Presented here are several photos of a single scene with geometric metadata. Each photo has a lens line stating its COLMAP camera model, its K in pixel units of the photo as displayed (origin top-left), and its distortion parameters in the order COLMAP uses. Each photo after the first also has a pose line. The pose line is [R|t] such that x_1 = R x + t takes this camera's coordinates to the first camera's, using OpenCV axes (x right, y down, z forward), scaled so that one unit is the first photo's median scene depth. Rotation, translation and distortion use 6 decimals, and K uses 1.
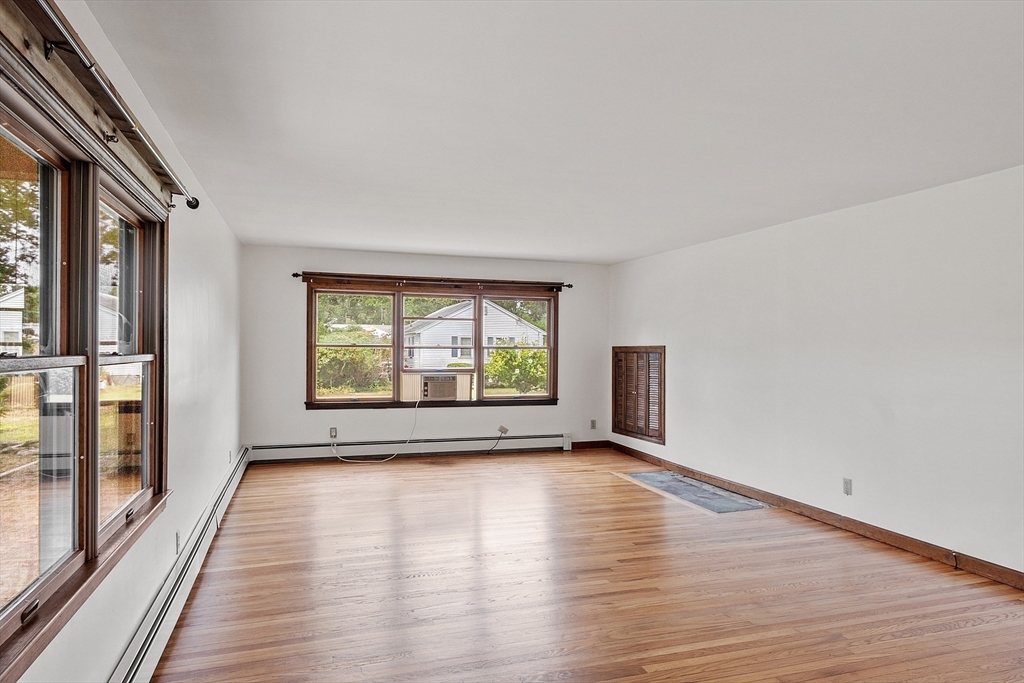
lens RADIAL K [[641.3, 0, 510.3], [0, 641.3, 344.6], [0, 0, 1]] dist [-0.000349, -0.000134]
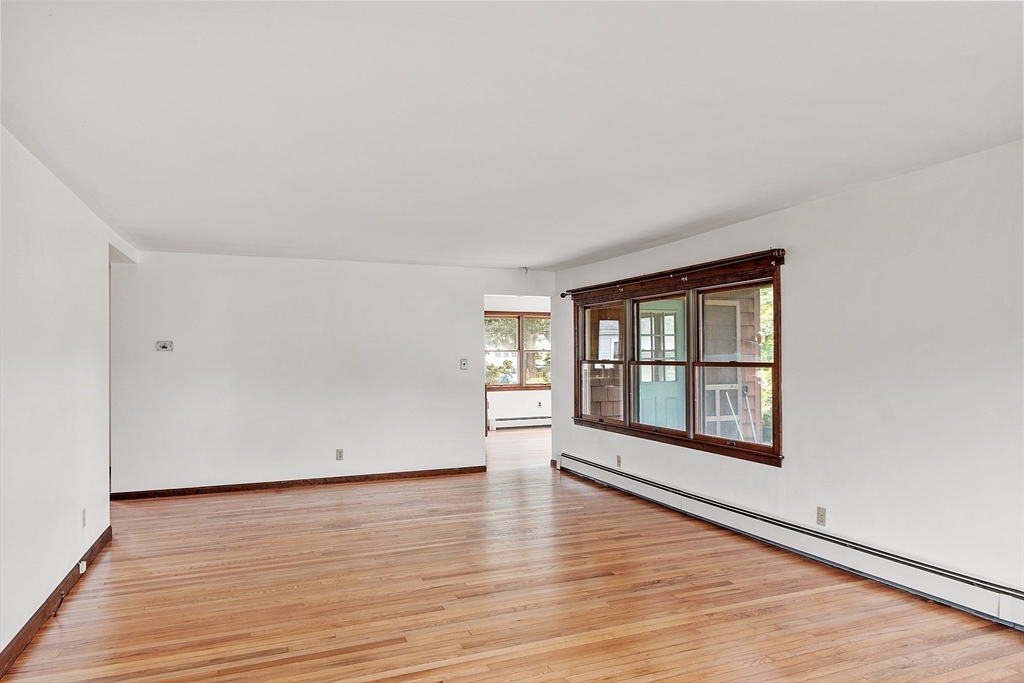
lens RADIAL K [[641.3, 0, 511.9], [0, 641.3, 344.4], [0, 0, 1]] dist [-0.000349, -0.000134]
pose [[-0.997557, 0.000541, -0.069857, 0.170250], [0.002347, 0.999665, -0.025780, 0.008421], [0.069819, -0.025881, -0.997224, 2.322533]]
